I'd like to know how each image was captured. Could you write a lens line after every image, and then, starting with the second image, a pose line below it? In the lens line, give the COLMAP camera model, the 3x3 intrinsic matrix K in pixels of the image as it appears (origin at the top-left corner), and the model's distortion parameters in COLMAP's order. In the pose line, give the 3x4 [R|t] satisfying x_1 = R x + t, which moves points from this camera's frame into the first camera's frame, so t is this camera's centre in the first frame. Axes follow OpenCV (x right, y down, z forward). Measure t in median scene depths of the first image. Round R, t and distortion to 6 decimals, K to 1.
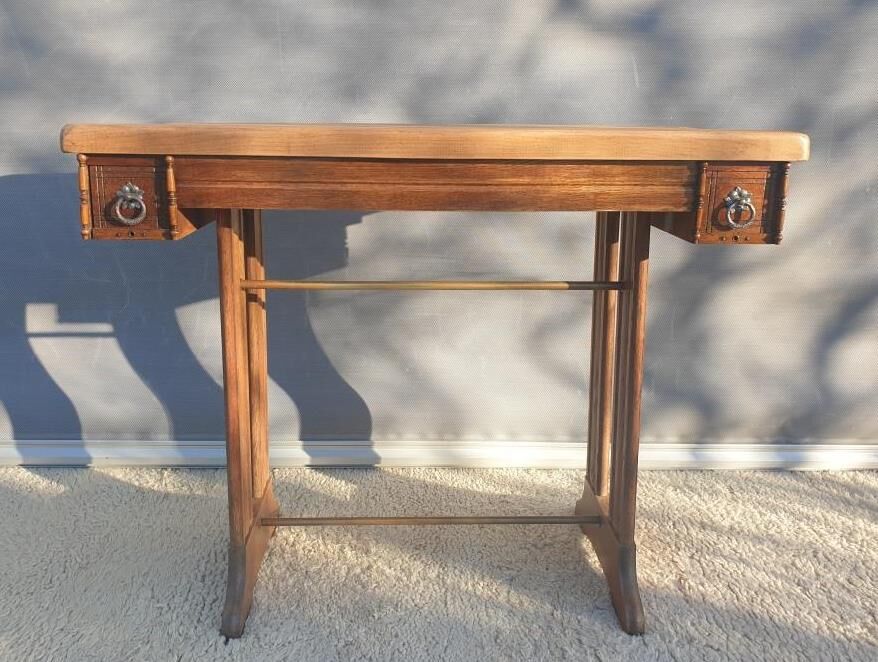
lens RADIAL K [[821.0, 0, 442.6], [0, 821.0, 291.5], [0, 0, 1]] dist [0.002170, 0.006980]
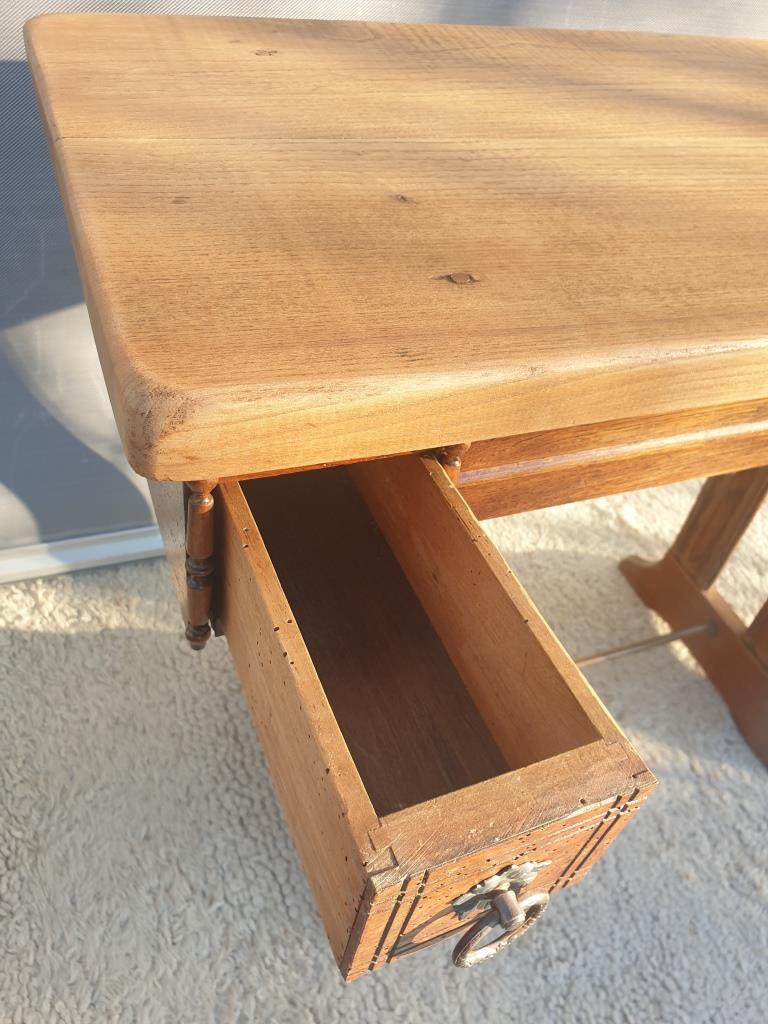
lens RADIAL K [[834.7, 0, 384.0], [0, 834.7, 512.0], [0, 0, 1]] dist [-0.005985, 0.002406]
pose [[0.933896, -0.148673, 0.325169, -0.364110], [-0.056524, 0.836622, 0.544857, -0.243238], [-0.353049, -0.527220, 0.772914, 0.561235]]
